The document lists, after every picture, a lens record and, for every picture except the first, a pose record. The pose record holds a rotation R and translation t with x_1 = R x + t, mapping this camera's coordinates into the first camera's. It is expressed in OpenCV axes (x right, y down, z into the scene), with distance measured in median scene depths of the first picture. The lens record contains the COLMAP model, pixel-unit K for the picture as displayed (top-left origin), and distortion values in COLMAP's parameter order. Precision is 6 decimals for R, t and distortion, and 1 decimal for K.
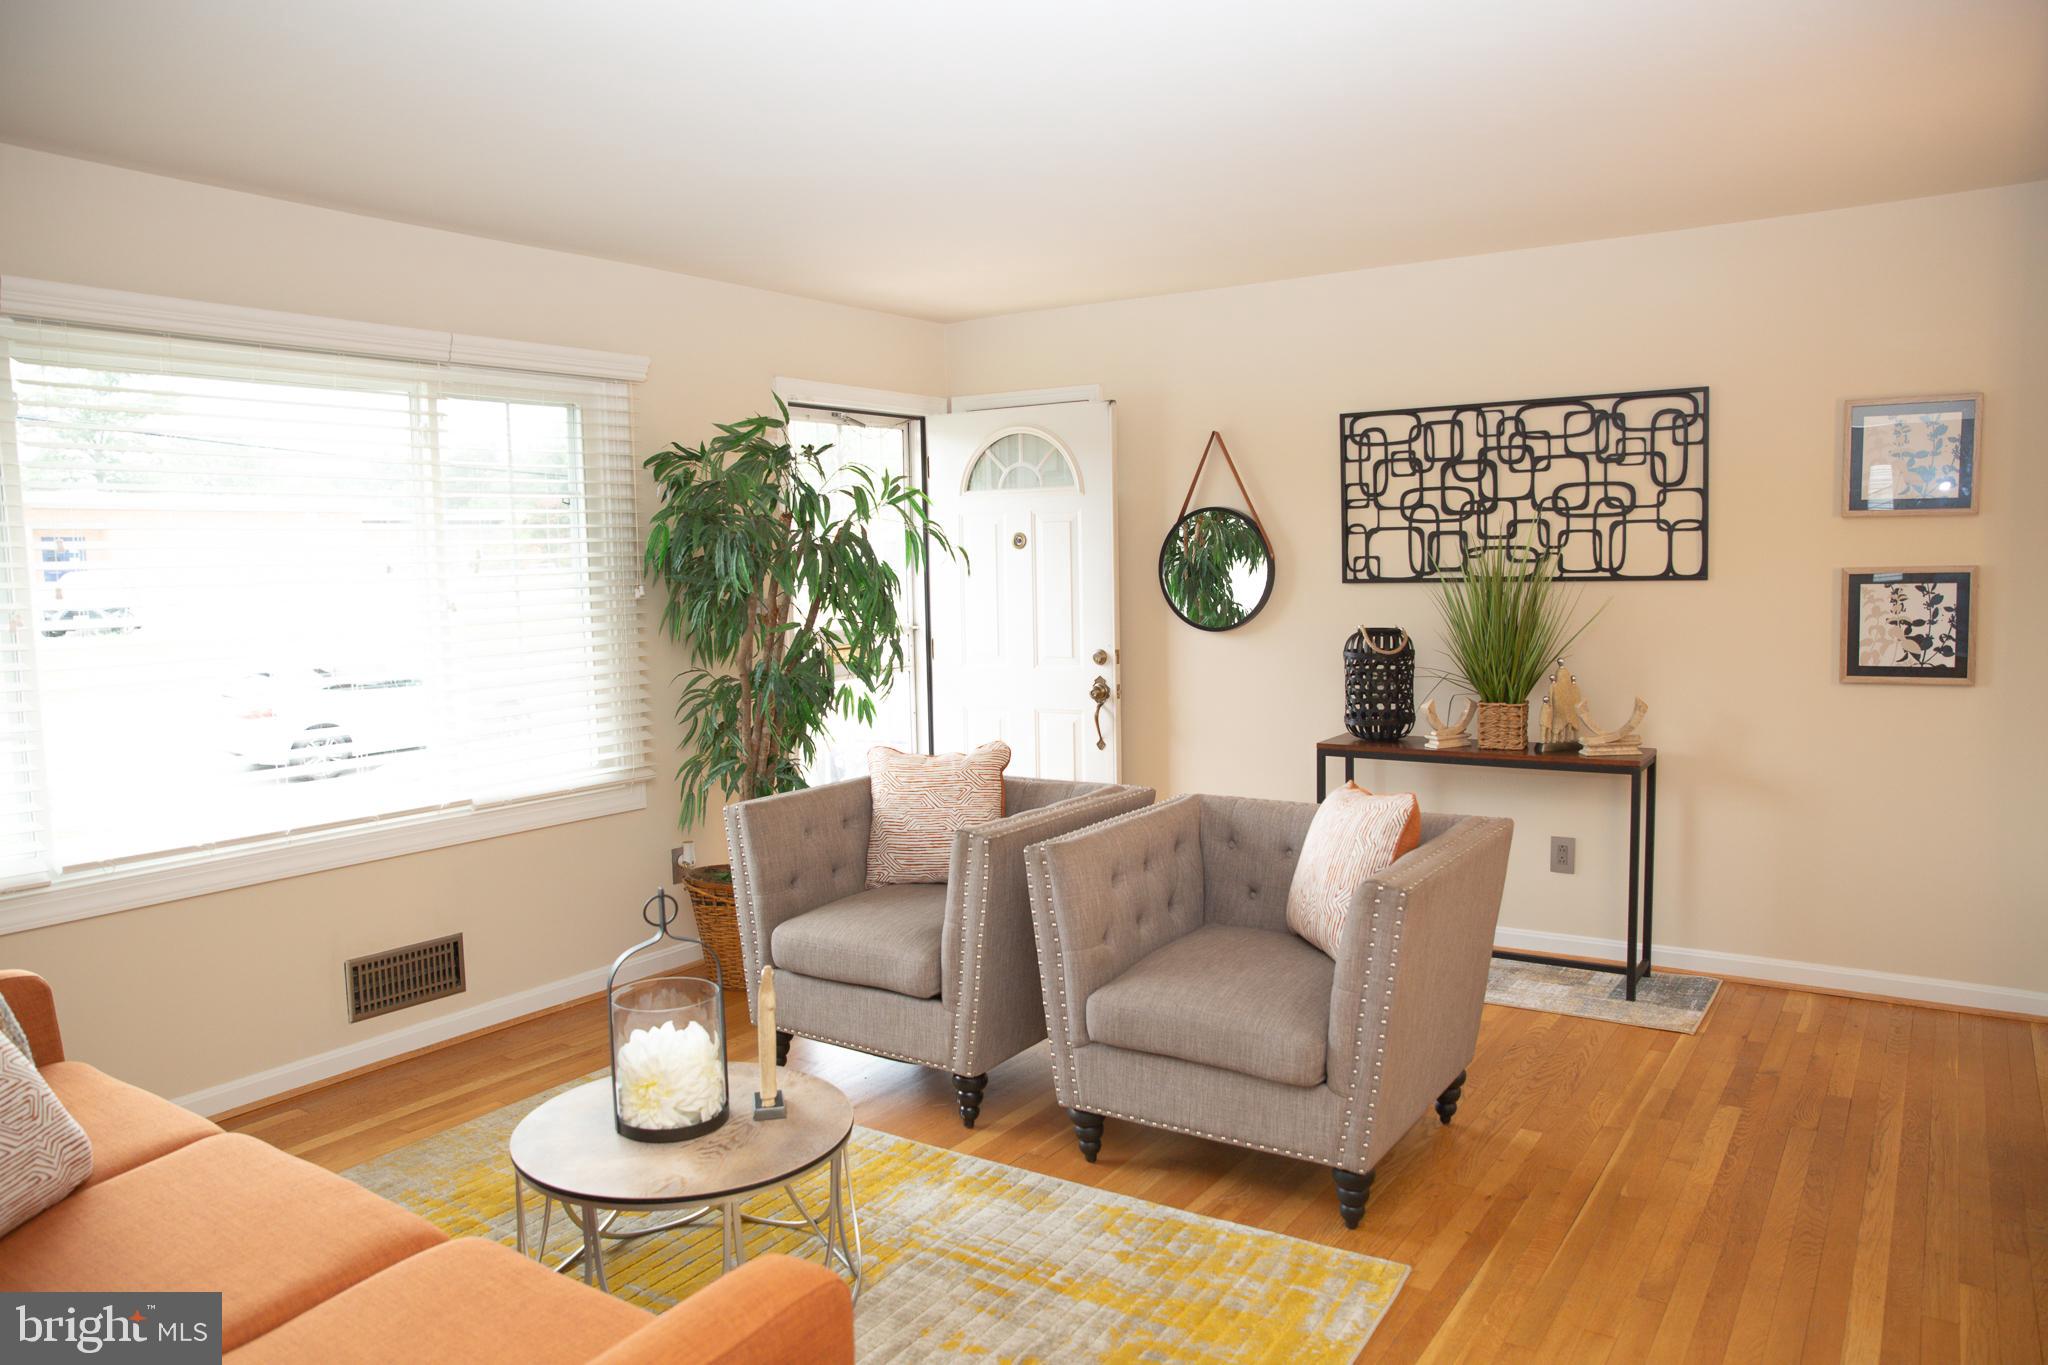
lens RADIAL K [[1389.5, 0, 1024.0], [0, 1389.5, 682.5], [0, 0, 1]] dist [-0.107388, 0.077573]
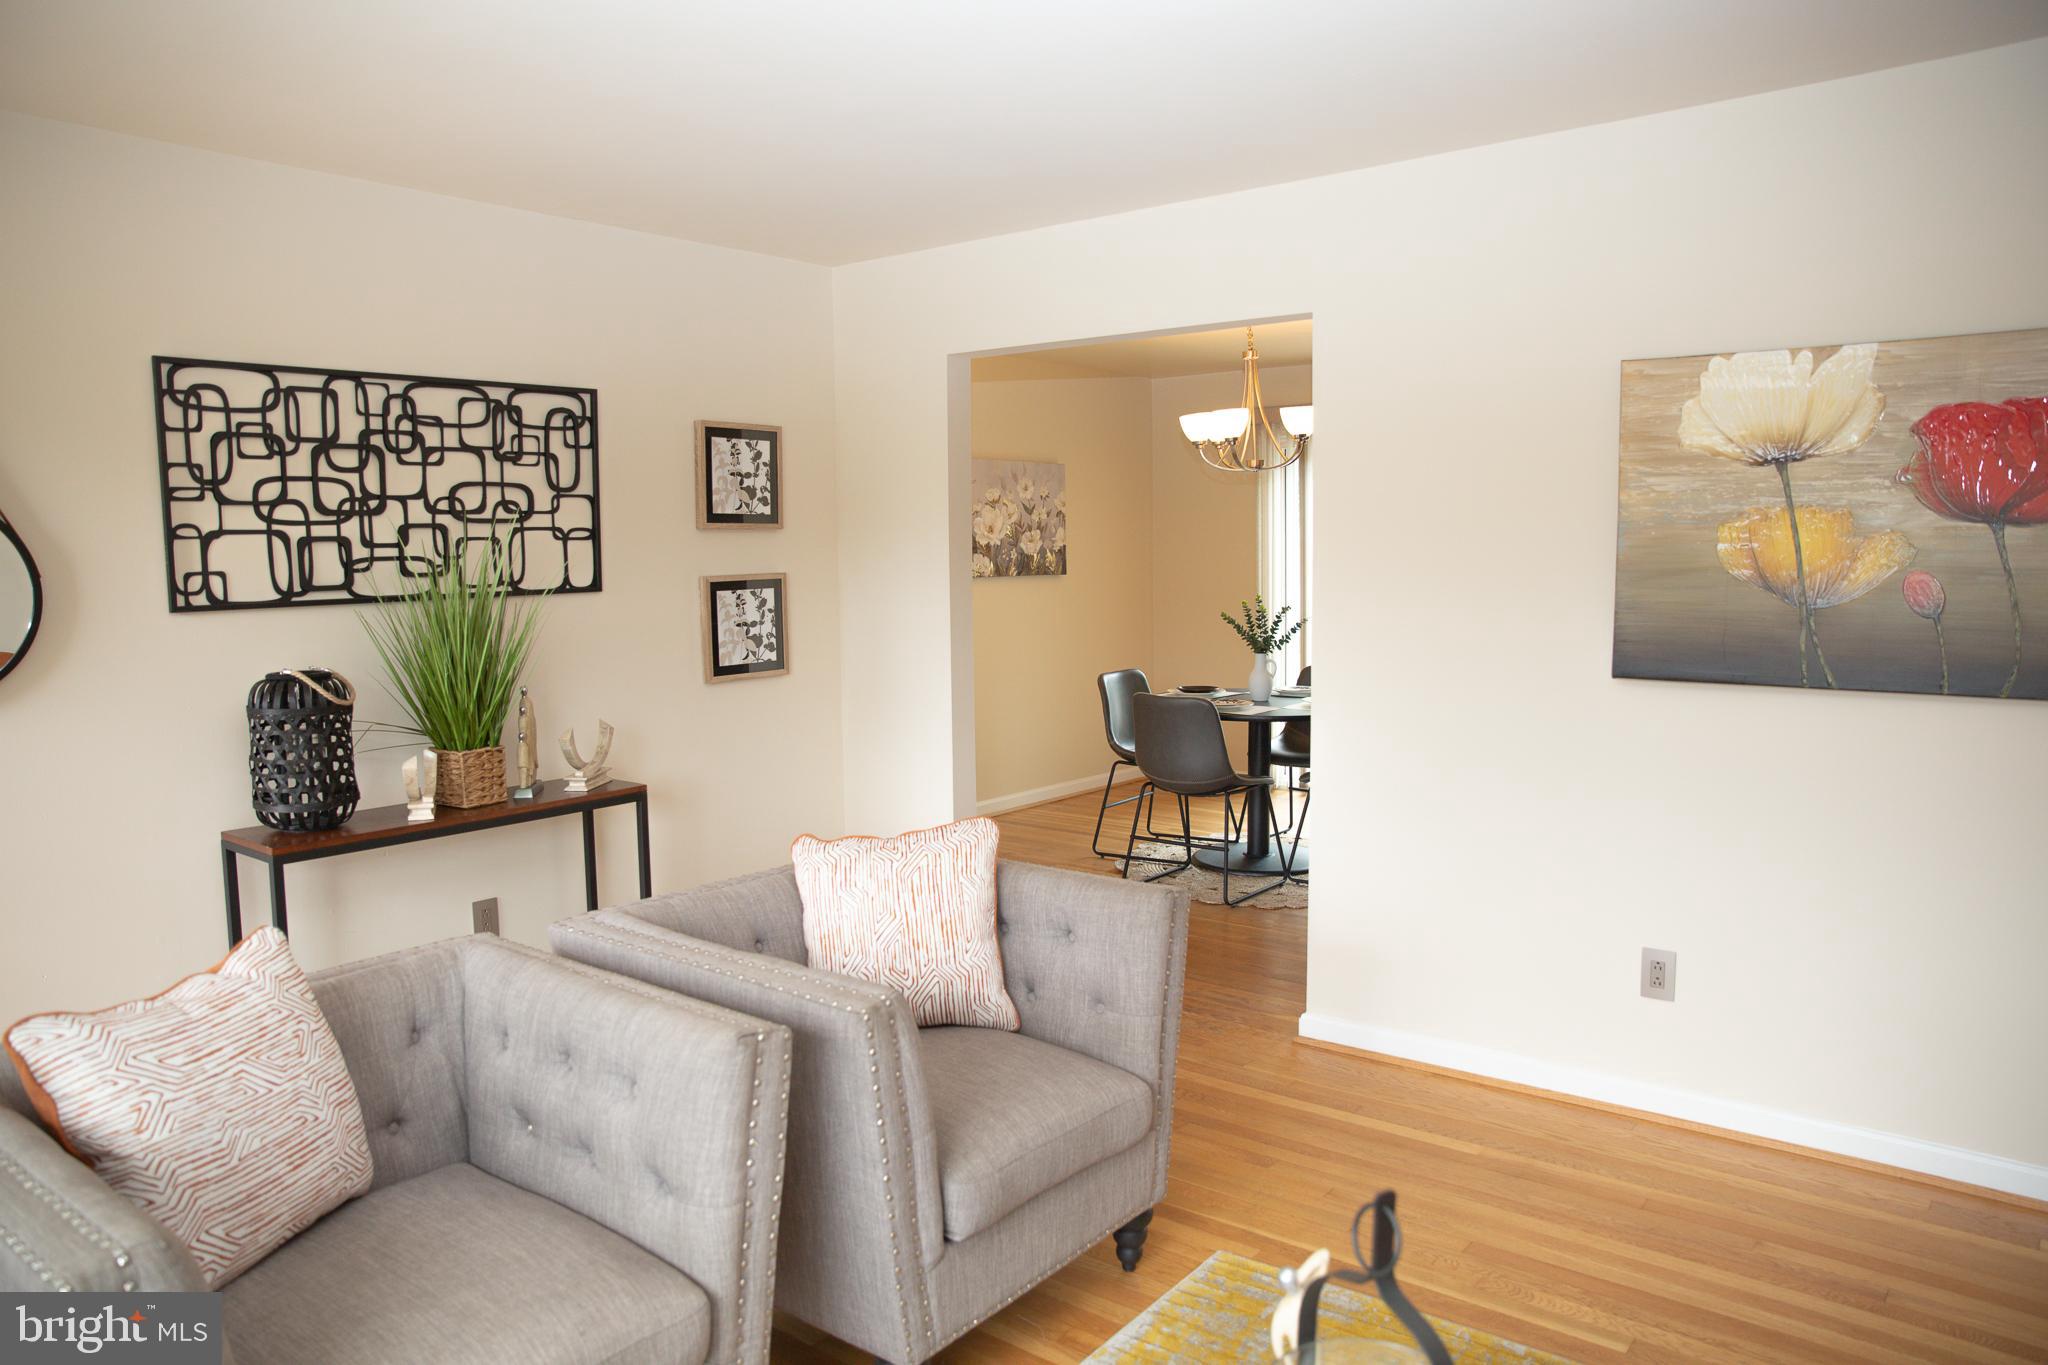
lens RADIAL K [[1389.5, 0, 1024.0], [0, 1389.5, 682.5], [0, 0, 1]] dist [-0.107388, 0.077573]
pose [[0.086389, -0.077671, 0.993229, -0.407779], [0.099783, 0.992618, 0.068944, -0.045647], [-0.991252, 0.093152, 0.093502, 0.577193]]
